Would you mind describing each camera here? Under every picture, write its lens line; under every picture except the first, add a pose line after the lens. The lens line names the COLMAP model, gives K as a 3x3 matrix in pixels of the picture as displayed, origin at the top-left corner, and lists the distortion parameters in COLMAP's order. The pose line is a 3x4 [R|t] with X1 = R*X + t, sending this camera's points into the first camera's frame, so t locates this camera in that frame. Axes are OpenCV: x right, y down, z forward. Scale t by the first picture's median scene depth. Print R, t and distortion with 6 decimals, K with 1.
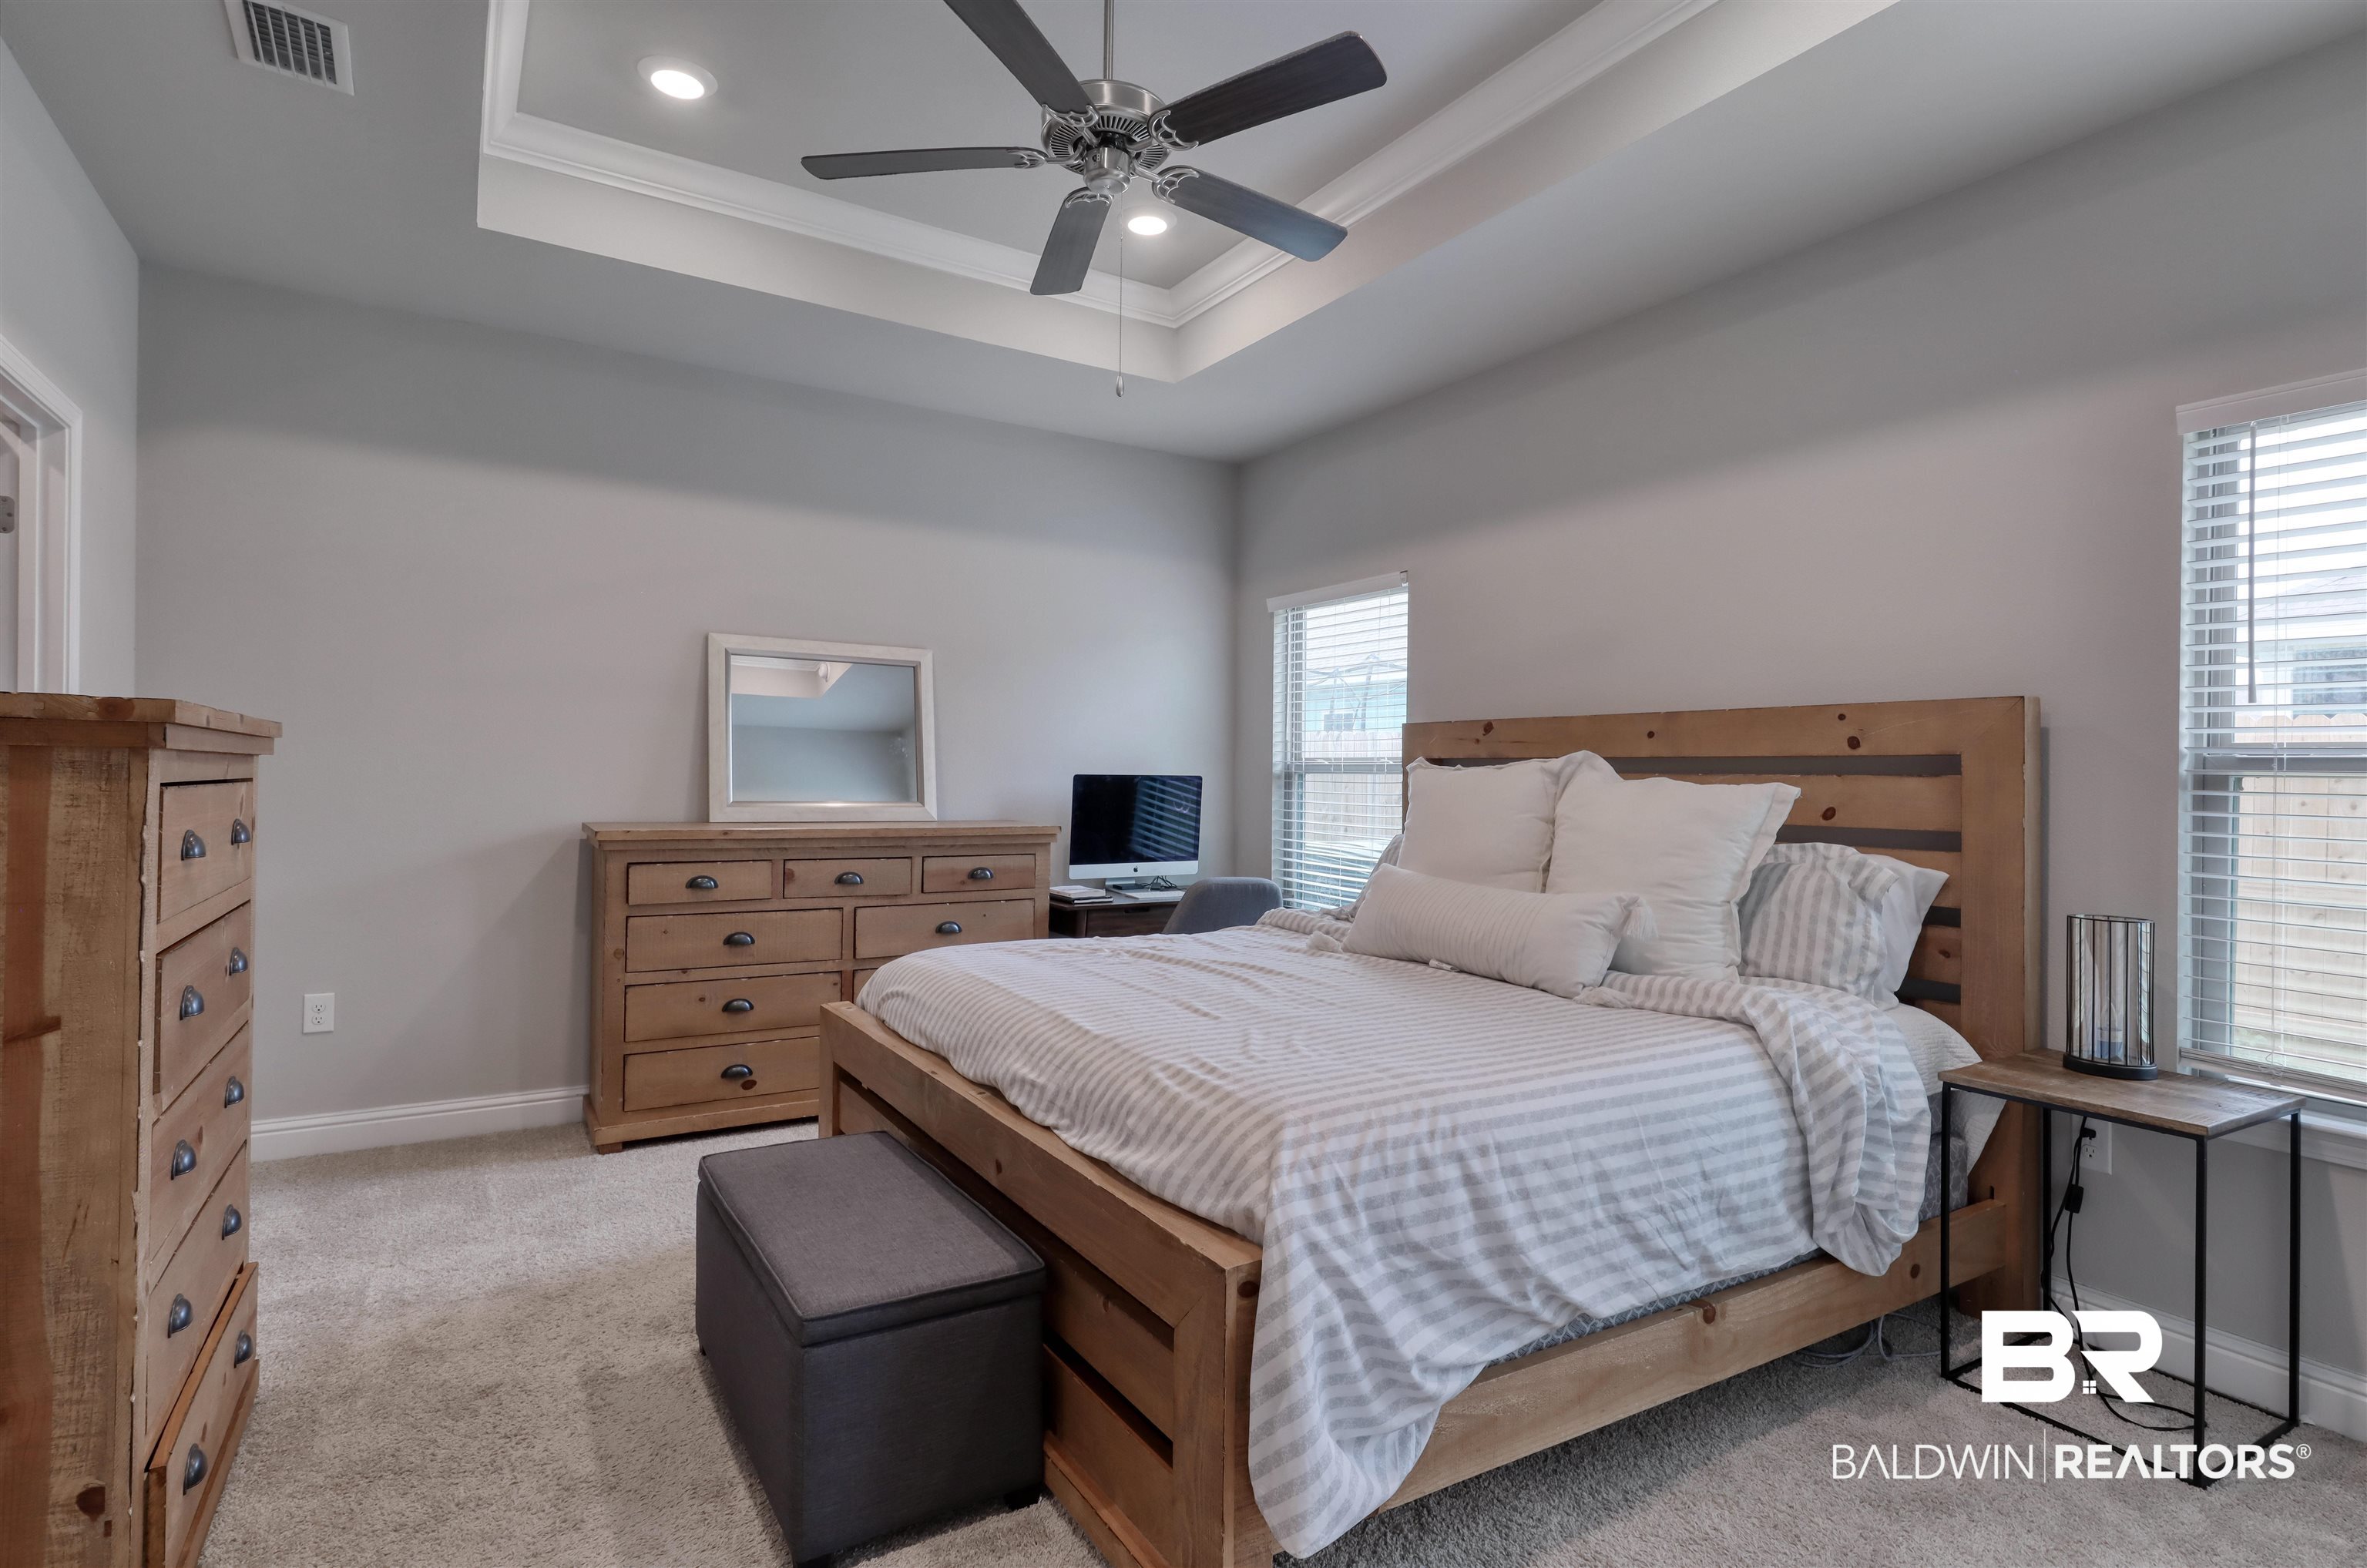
lens RADIAL K [[1213.7, 0, 1184.9], [0, 1213.7, 746.2], [0, 0, 1]] dist [0.000432, 0.000496]
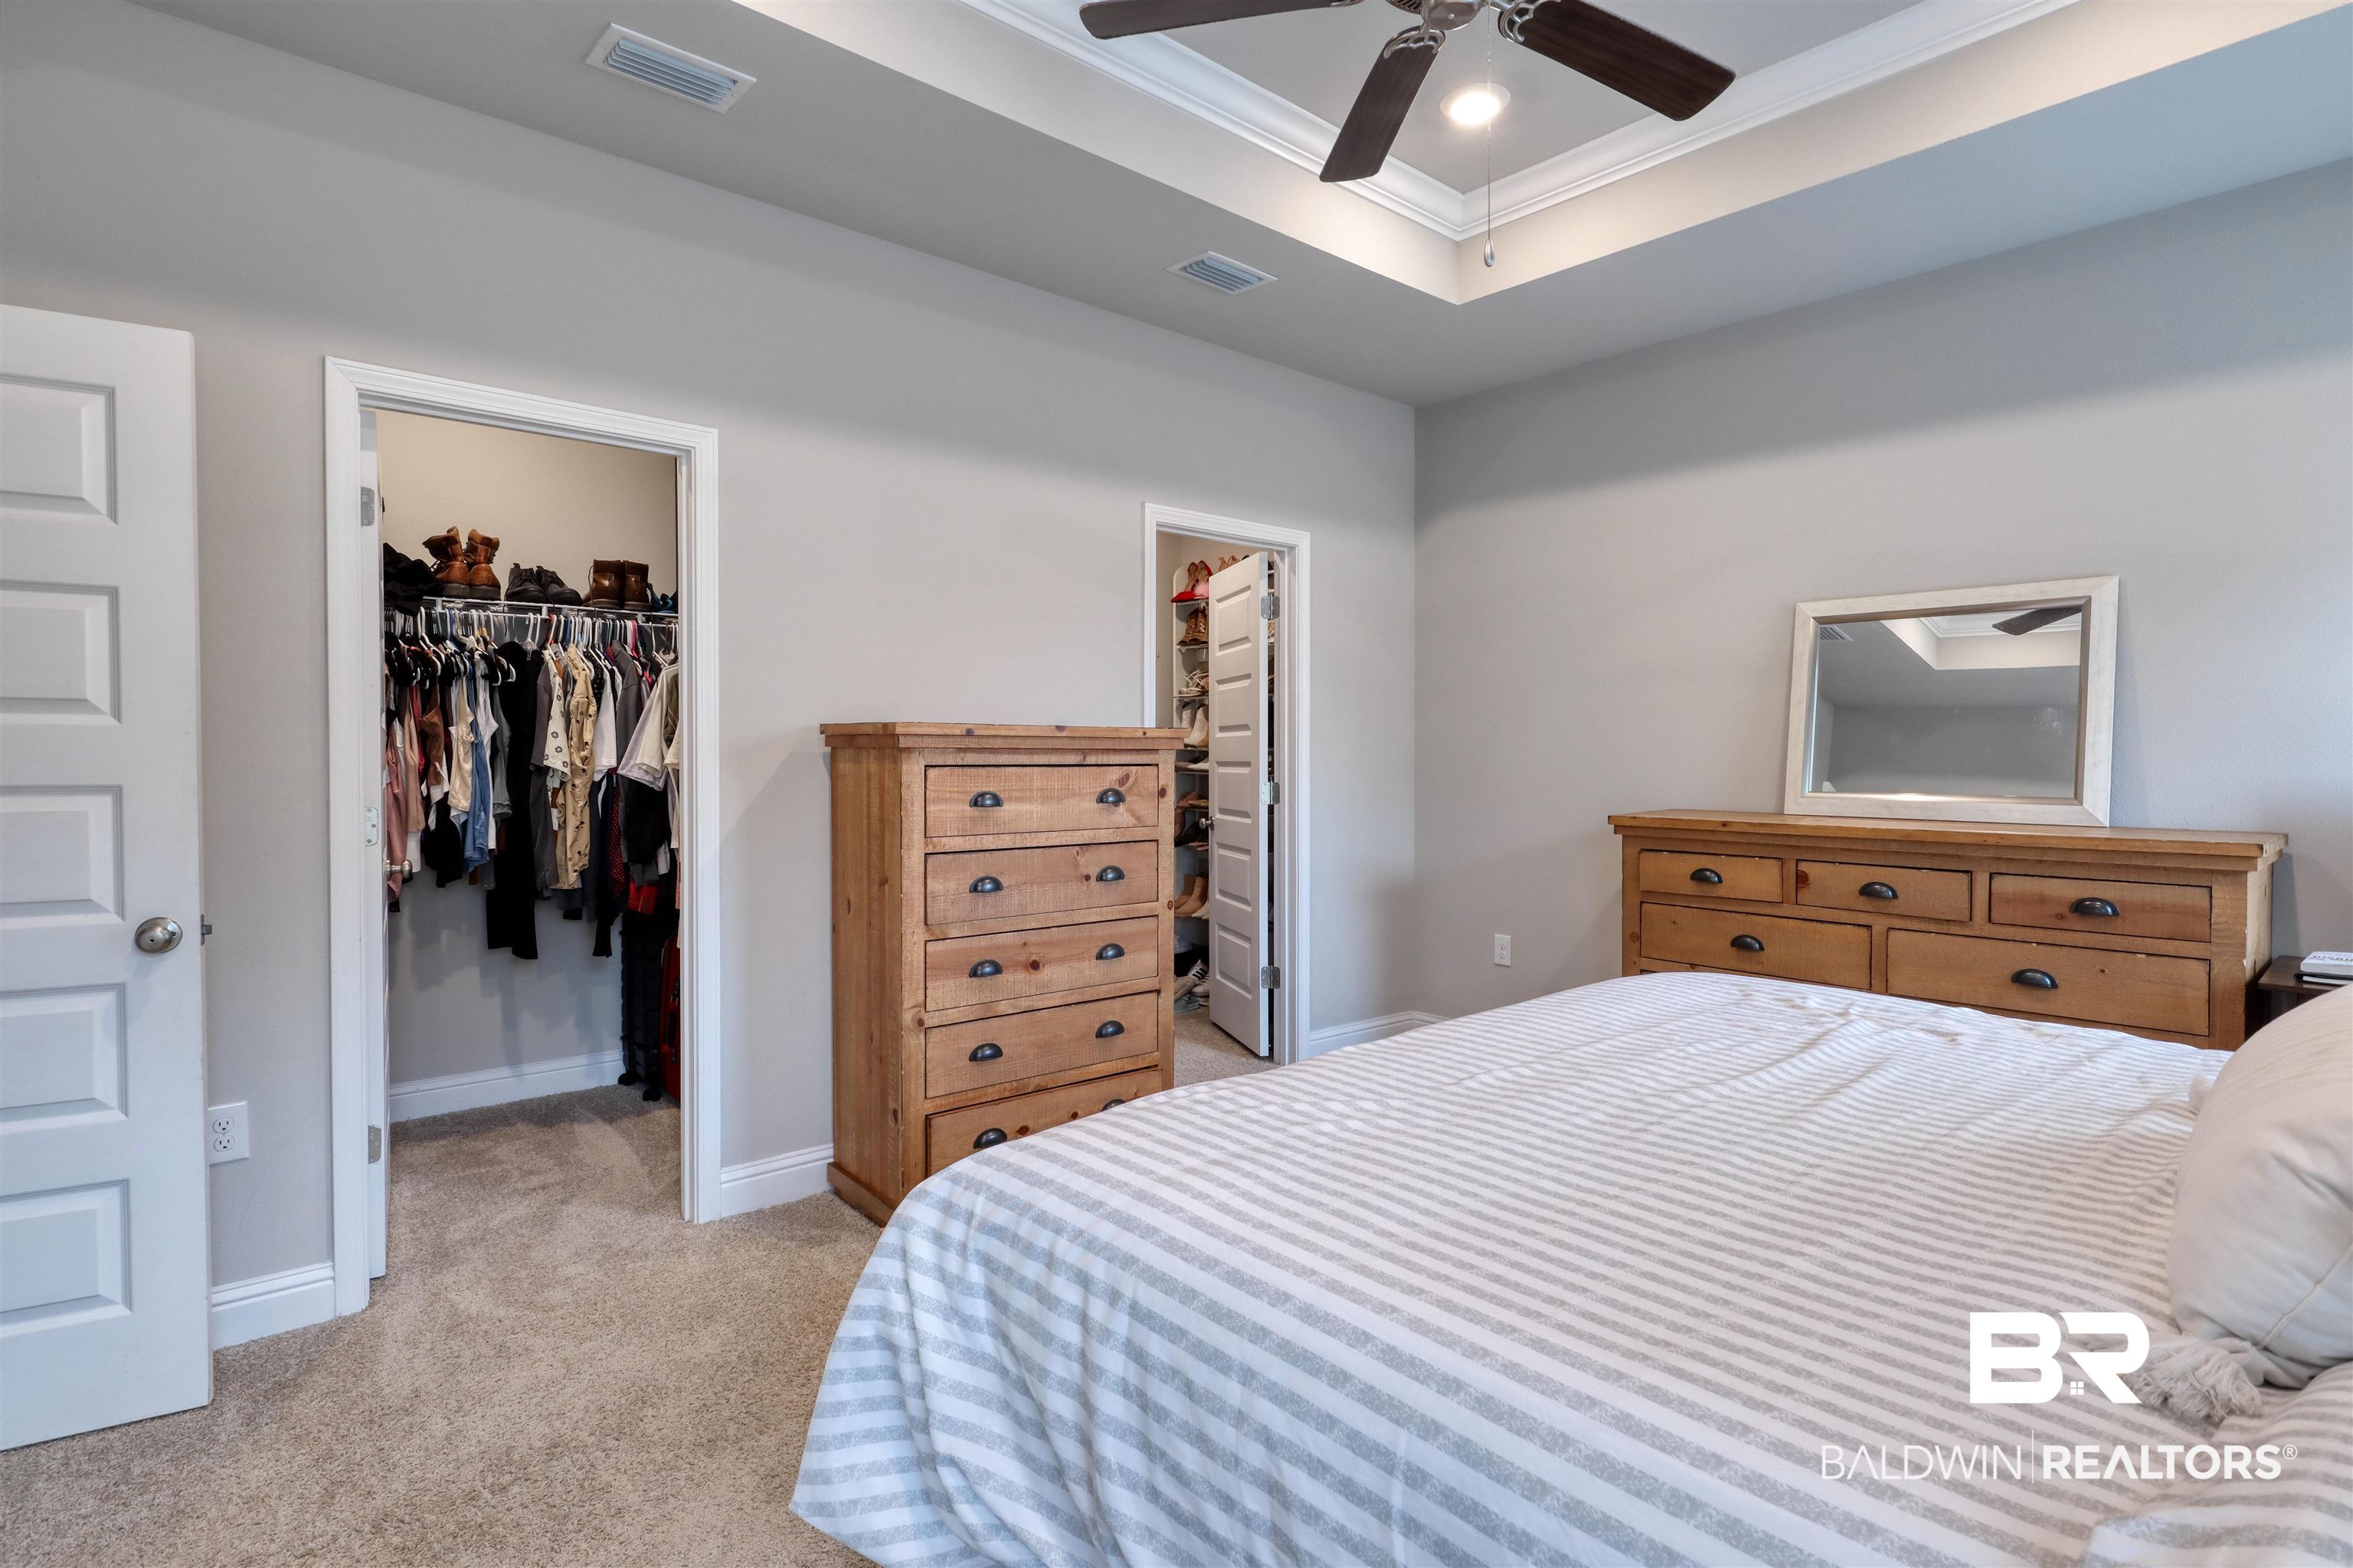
lens RADIAL K [[1159.4, 0, 1176.5], [0, 1159.4, 784.0], [0, 0, 1]] dist [0.009906, 0.000058]
pose [[0.156812, 0.008595, -0.987591, 0.409762], [0.025463, 0.999595, 0.012743, 0.017925], [0.987300, -0.027146, 0.156530, 0.433084]]
